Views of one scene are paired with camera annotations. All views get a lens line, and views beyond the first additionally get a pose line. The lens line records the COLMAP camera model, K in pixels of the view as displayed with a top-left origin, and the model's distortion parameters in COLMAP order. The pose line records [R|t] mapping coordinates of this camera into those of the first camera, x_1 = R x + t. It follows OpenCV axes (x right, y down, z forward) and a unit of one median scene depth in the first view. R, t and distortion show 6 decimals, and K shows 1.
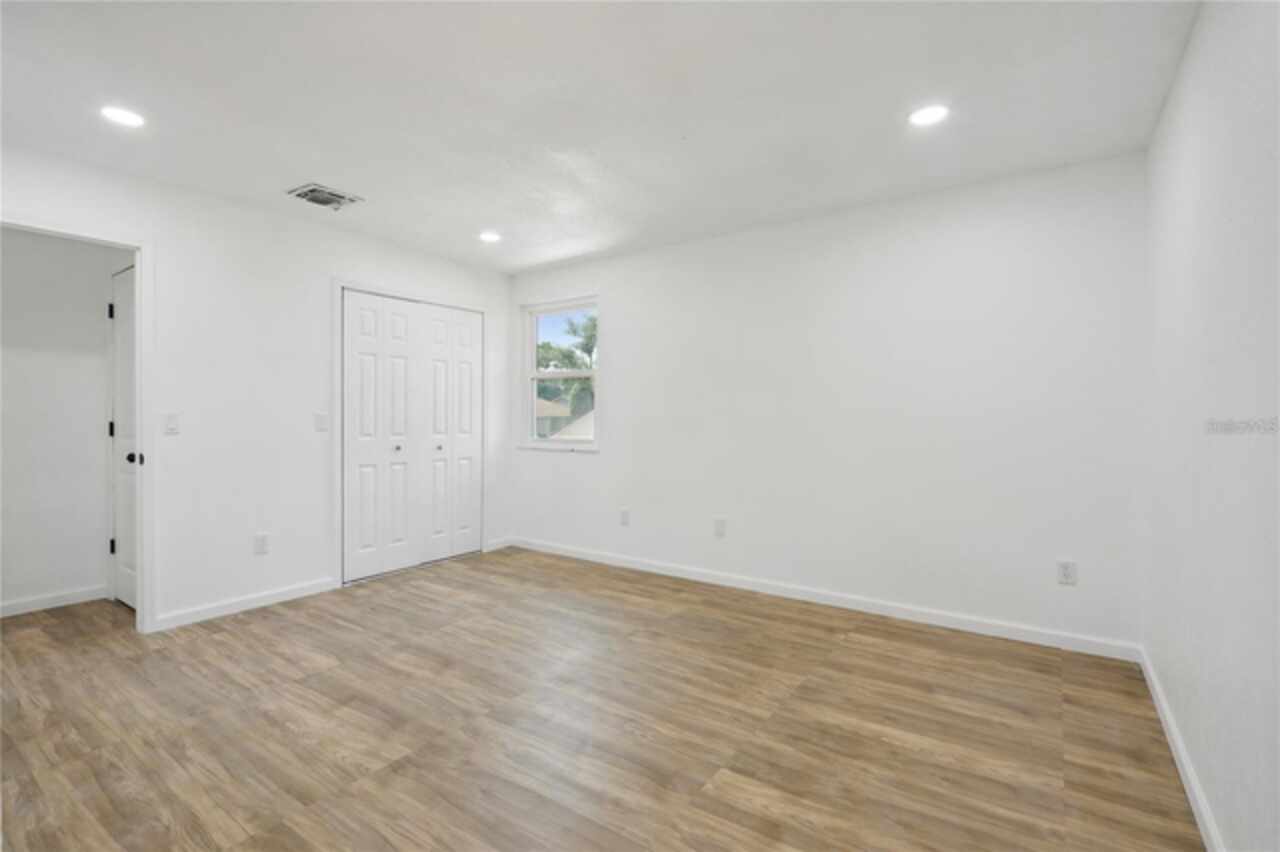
lens RADIAL K [[598.0, 0, 638.1], [0, 598.0, 424.4], [0, 0, 1]] dist [-0.000167, -0.000981]
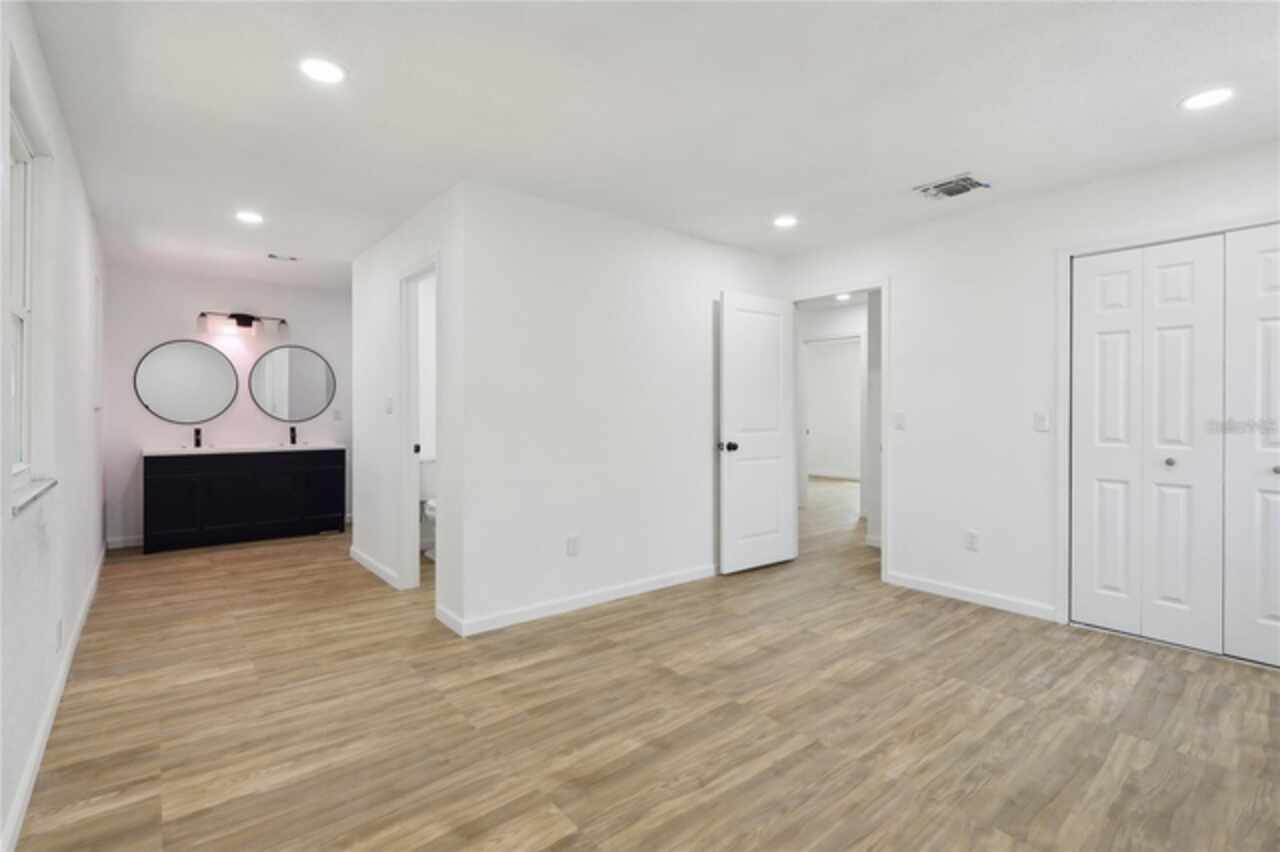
lens RADIAL K [[598.0, 0, 610.9], [0, 598.0, 408.6], [0, 0, 1]] dist [-0.000167, -0.000981]
pose [[-0.303946, -0.009360, -0.952643, 0.621588], [-0.016598, 0.999852, -0.004528, -0.010781], [0.952545, 0.014436, -0.304056, 0.857684]]
